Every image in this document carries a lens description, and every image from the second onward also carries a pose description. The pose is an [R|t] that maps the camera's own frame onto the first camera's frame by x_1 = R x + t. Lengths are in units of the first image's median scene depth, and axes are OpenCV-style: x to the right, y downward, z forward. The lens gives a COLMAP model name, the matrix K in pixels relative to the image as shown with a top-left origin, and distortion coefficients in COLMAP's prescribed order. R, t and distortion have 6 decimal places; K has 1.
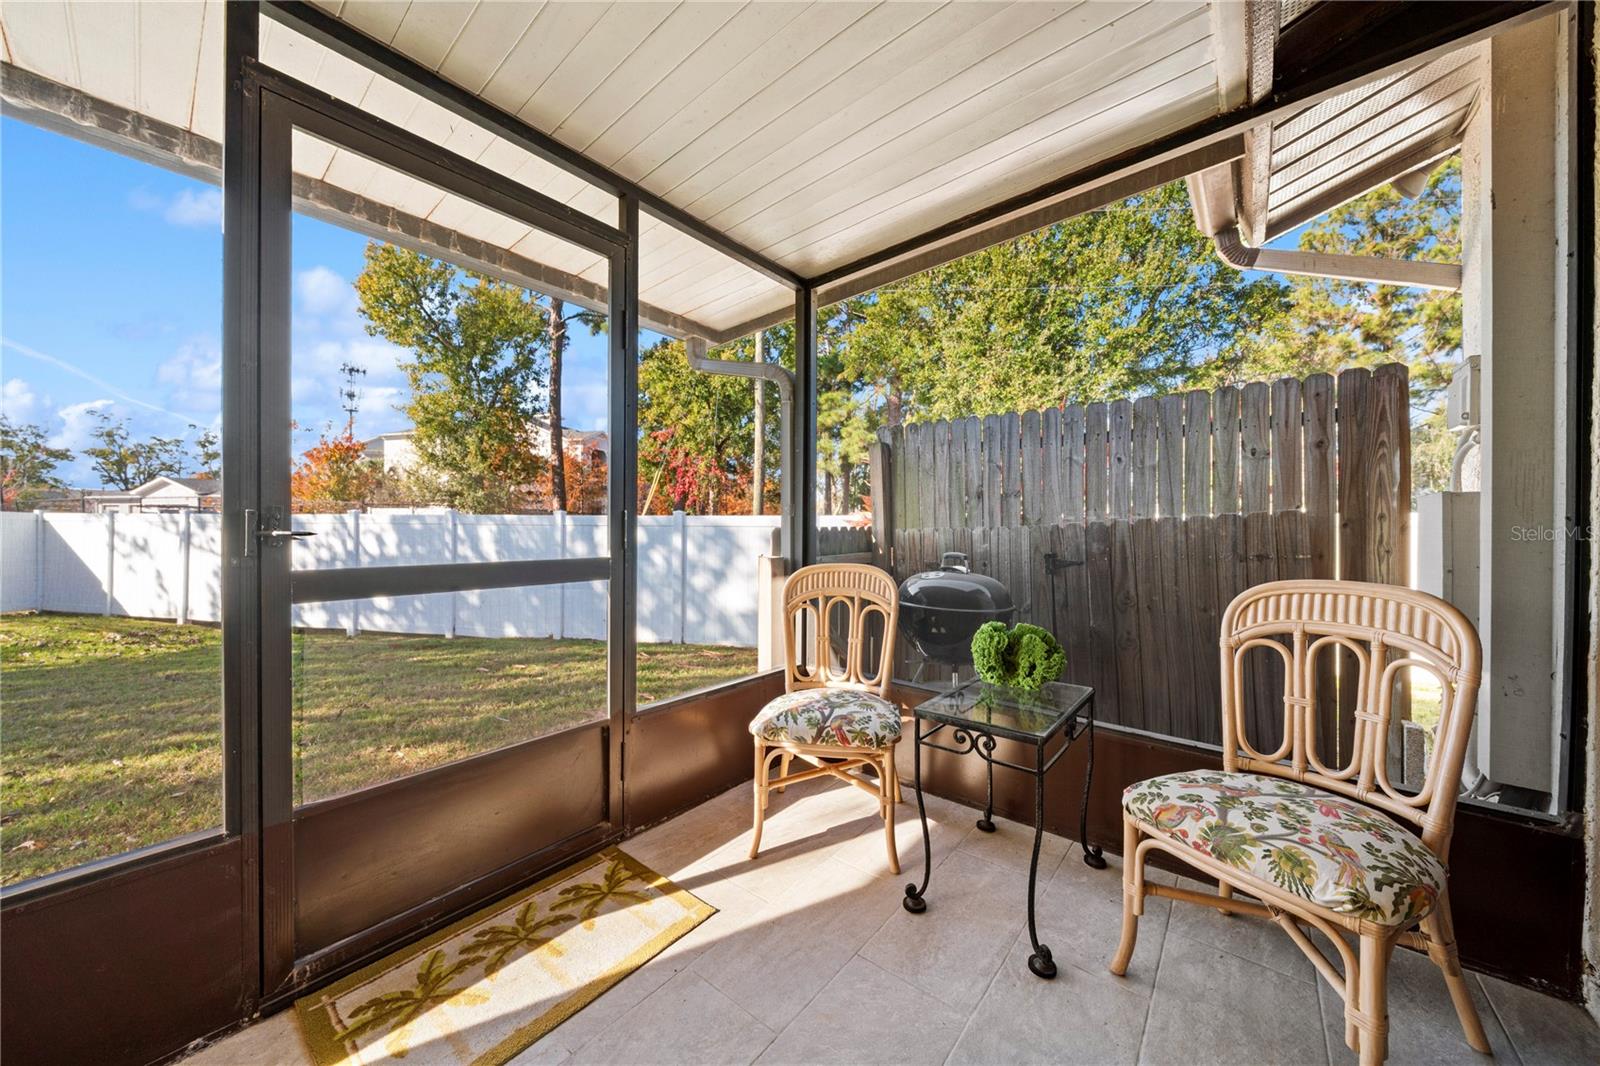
lens RADIAL K [[554.6, 0, 803.1], [0, 554.6, 524.3], [0, 0, 1]] dist [-0.007178, 0.000459]
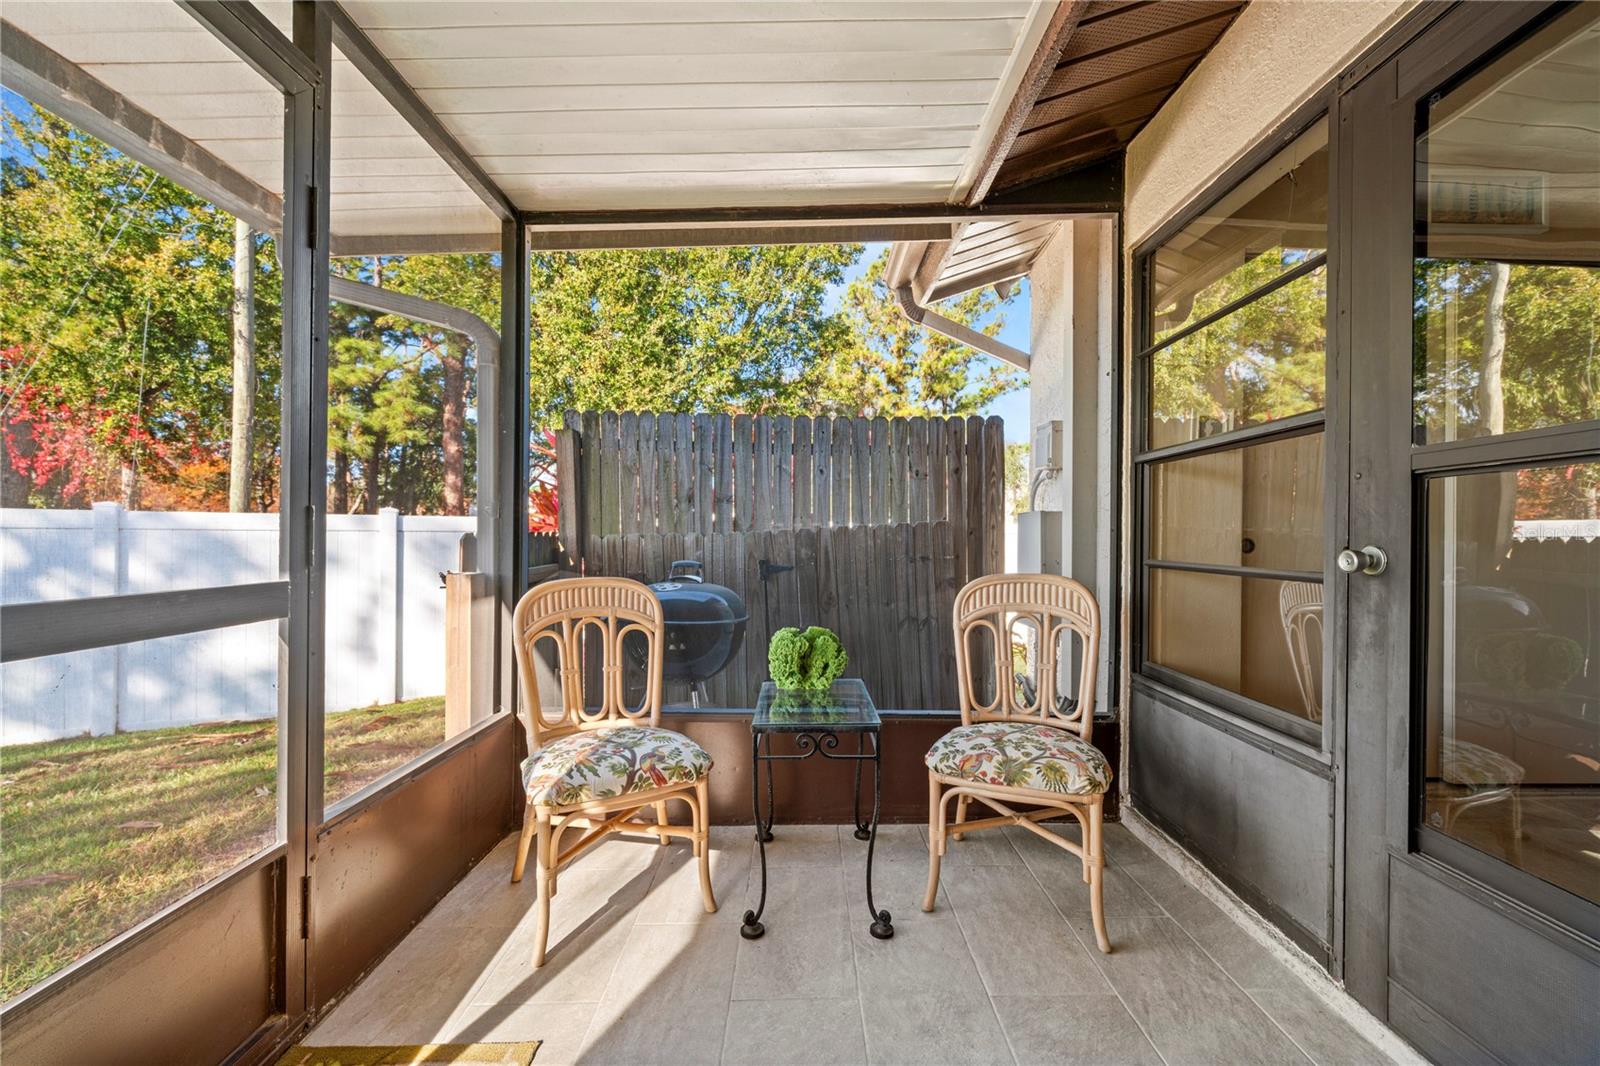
lens RADIAL K [[634.2, 0, 831.2], [0, 634.2, 529.3], [0, 0, 1]] dist [-0.001241, -0.000082]
pose [[0.759747, 0.007549, 0.650175, -0.237271], [-0.007539, 0.999968, -0.002801, -0.000499], [-0.650175, -0.002773, 0.759779, 0.049537]]
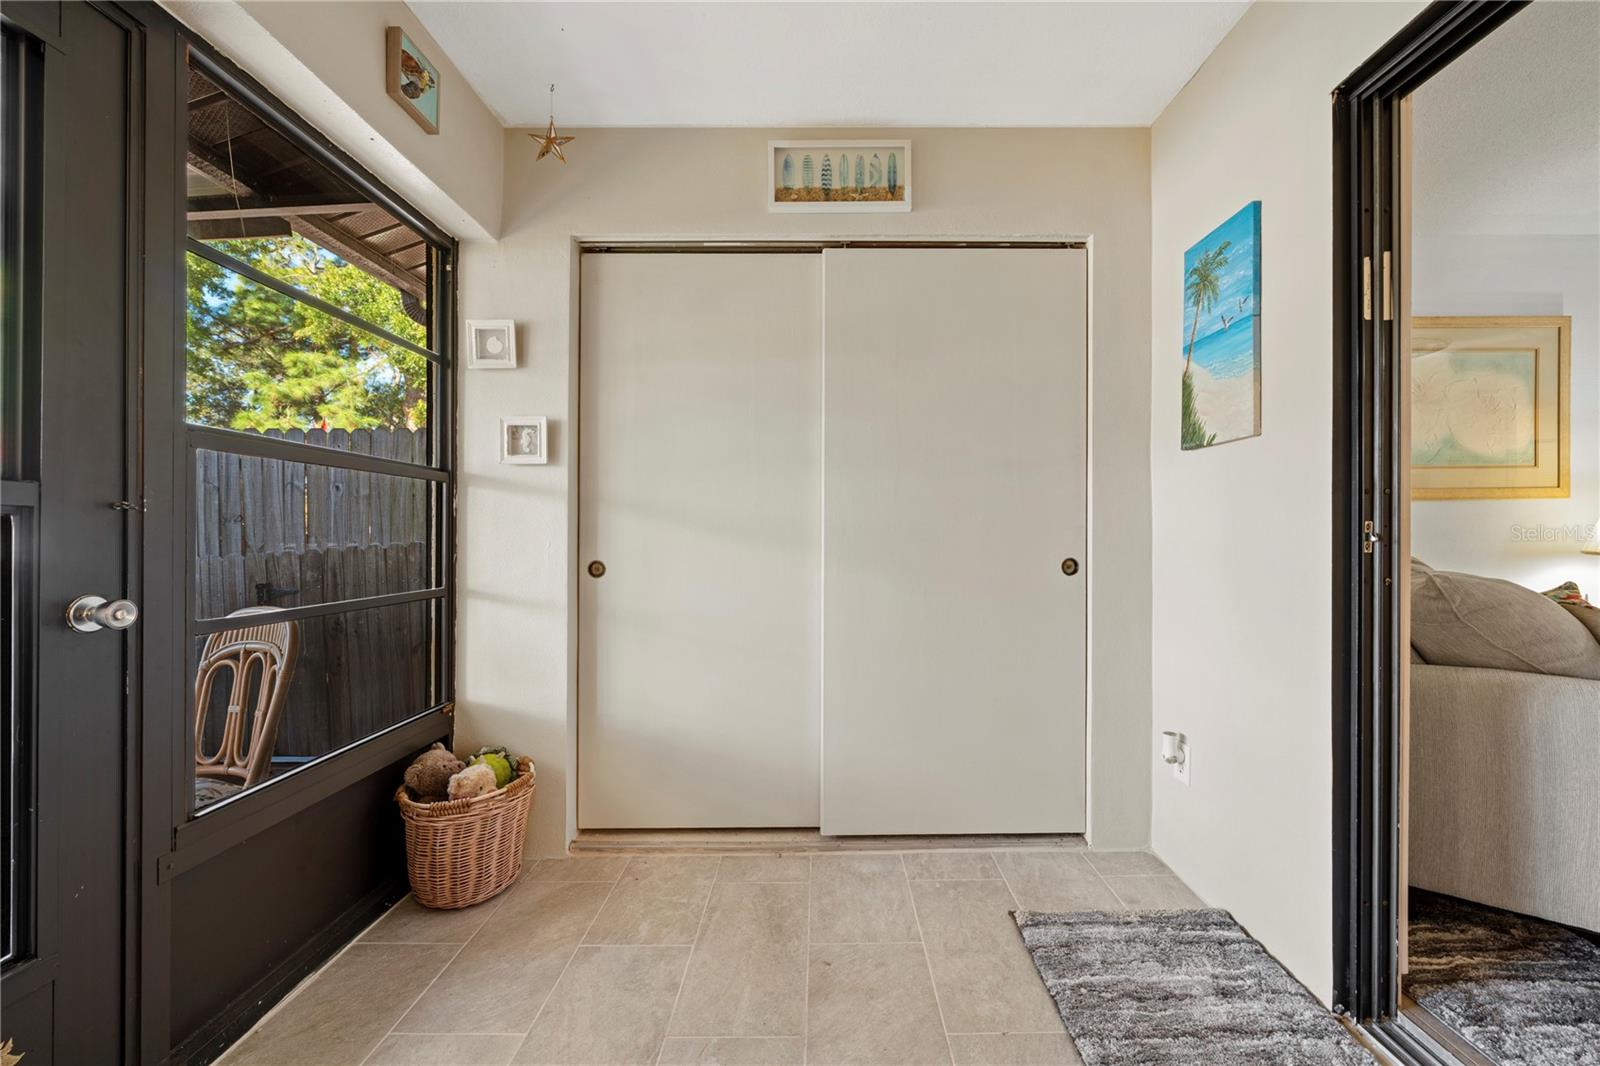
lens RADIAL K [[618.7, 0, 812.1], [0, 618.7, 544.3], [0, 0, 1]] dist [-0.004443, -0.000580]
pose [[0.756979, -0.016744, 0.653225, 0.529413], [0.007530, 0.999829, 0.016901, -0.027622], [-0.653396, -0.007875, 0.756975, -0.455777]]
